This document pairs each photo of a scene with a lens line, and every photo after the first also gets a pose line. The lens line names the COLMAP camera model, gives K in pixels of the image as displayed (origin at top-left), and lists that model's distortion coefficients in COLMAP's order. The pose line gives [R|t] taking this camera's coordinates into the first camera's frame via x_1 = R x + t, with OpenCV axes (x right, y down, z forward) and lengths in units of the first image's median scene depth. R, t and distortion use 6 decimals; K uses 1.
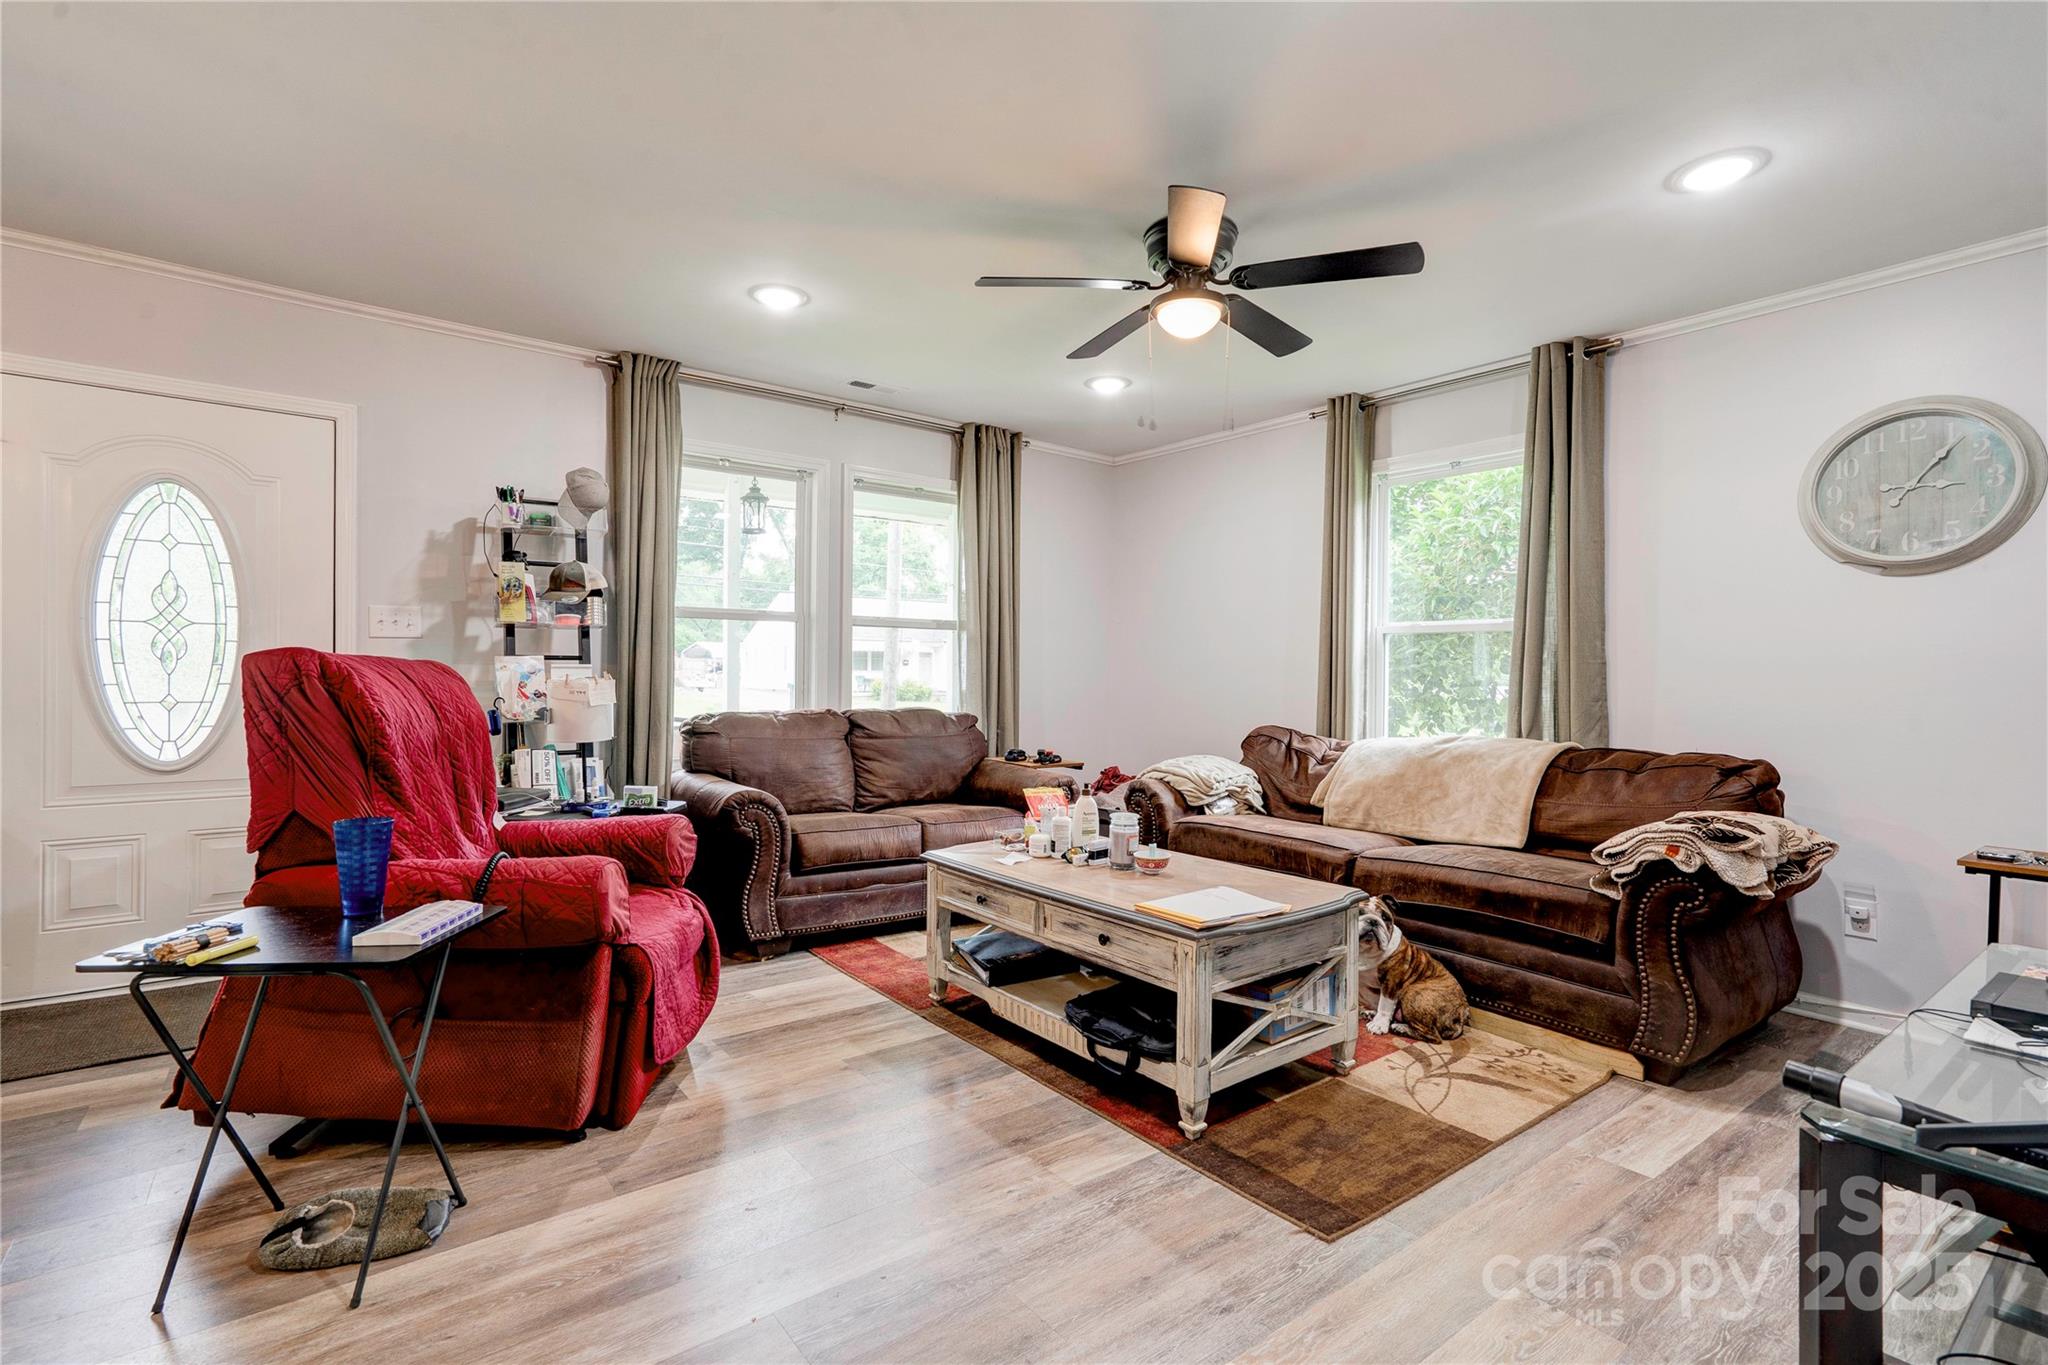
lens RADIAL K [[945.1, 0, 993.1], [0, 945.1, 678.0], [0, 0, 1]] dist [0.000475, 0.008682]
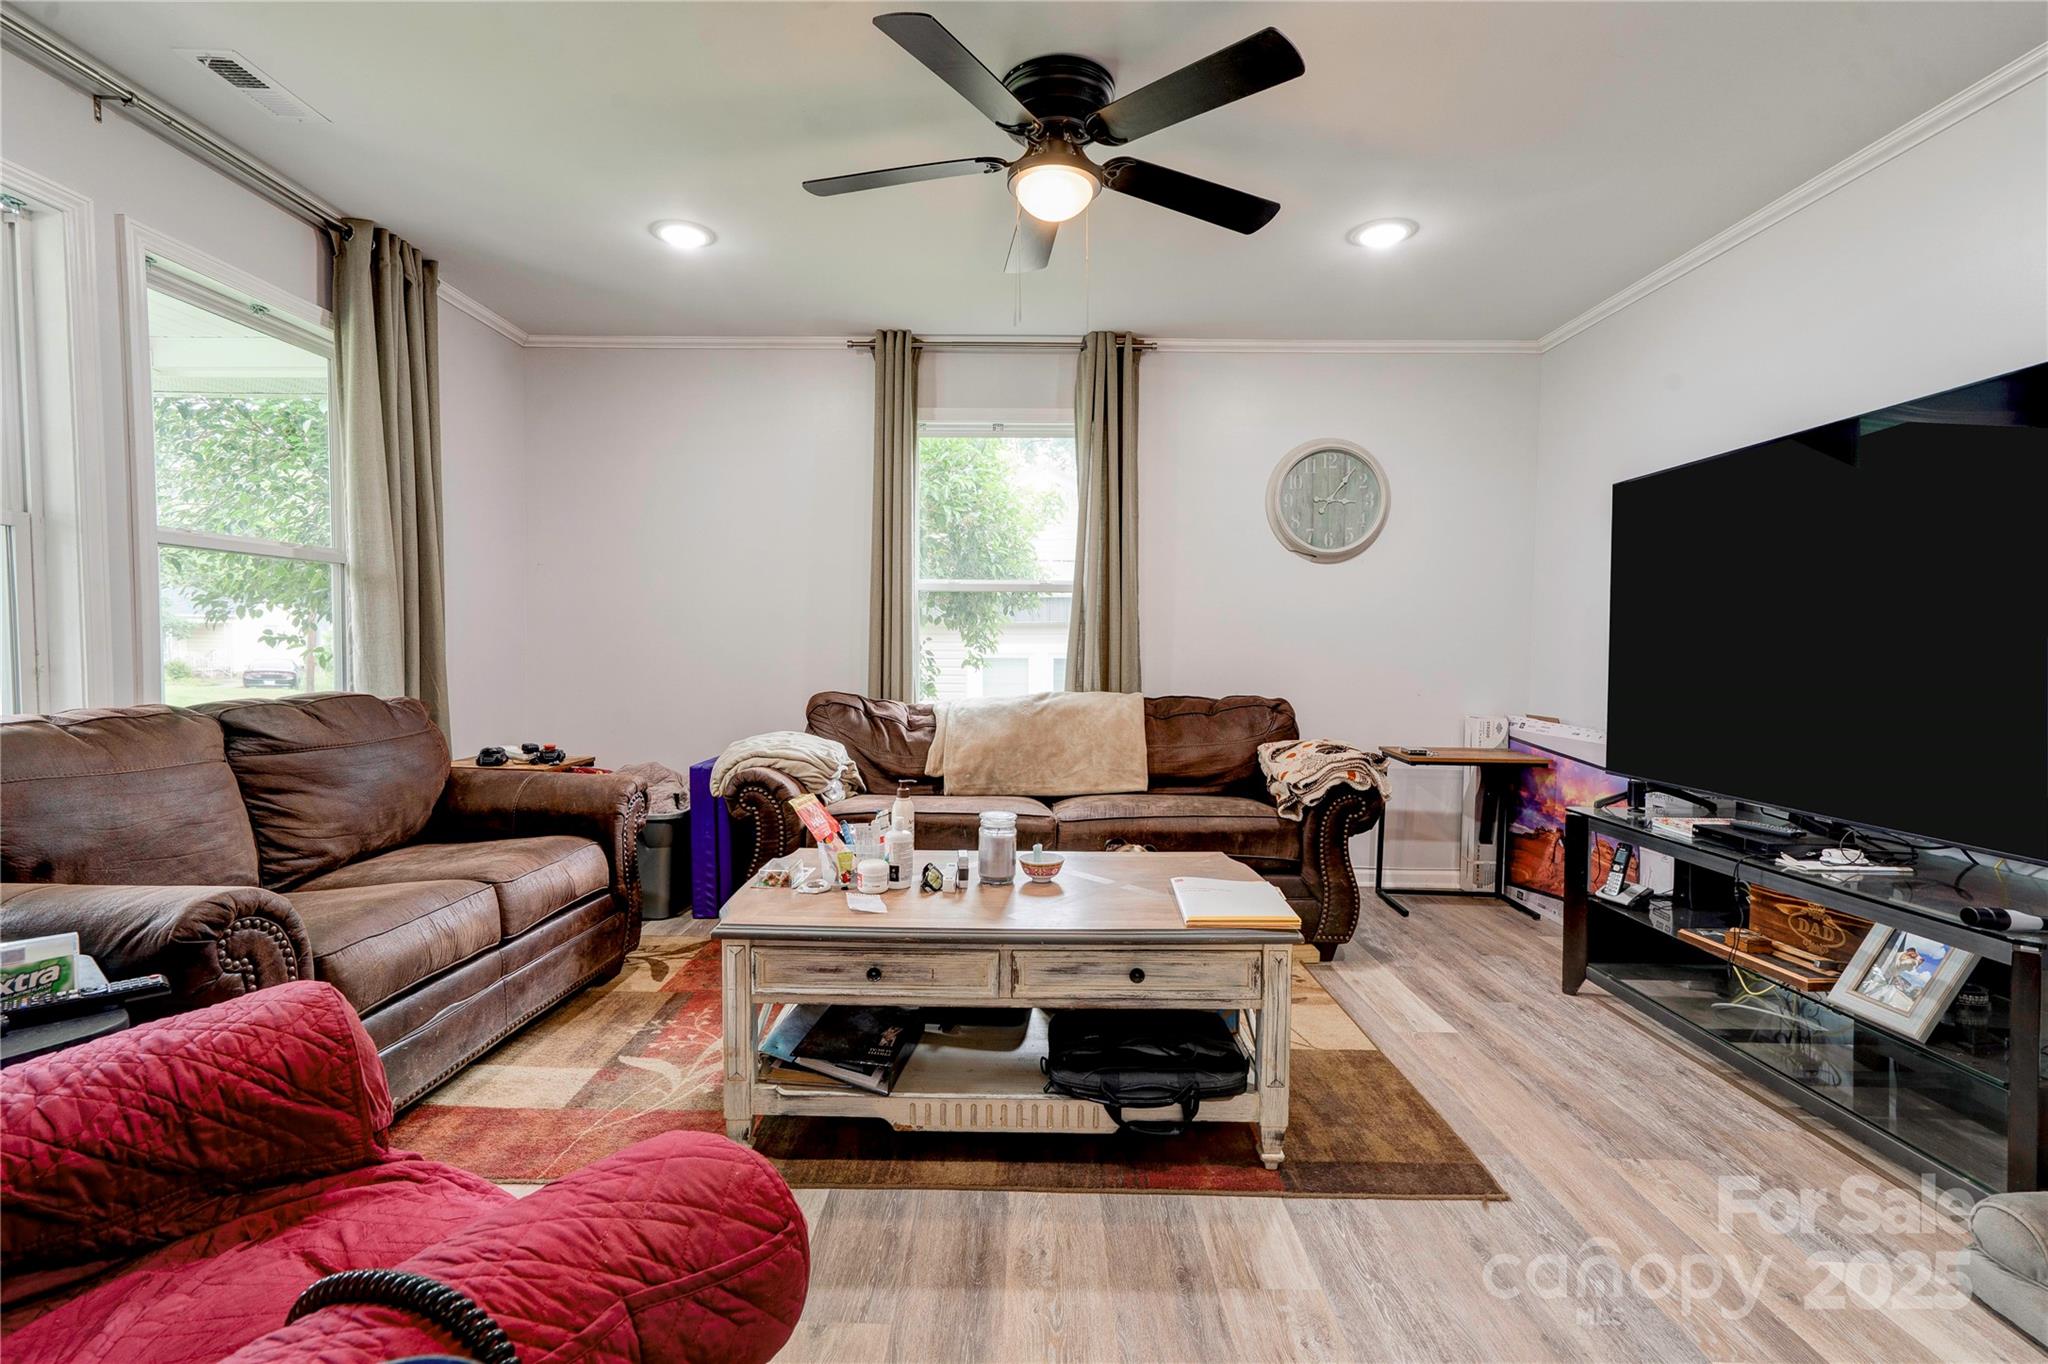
lens RADIAL K [[945.1, 0, 1017.2], [0, 945.1, 693.2], [0, 0, 1]] dist [0.000475, 0.008682]
pose [[0.621612, -0.052447, 0.781567, -0.386201], [0.006996, 0.998088, 0.061412, -0.002540], [-0.783294, -0.032706, 0.620791, 0.429196]]
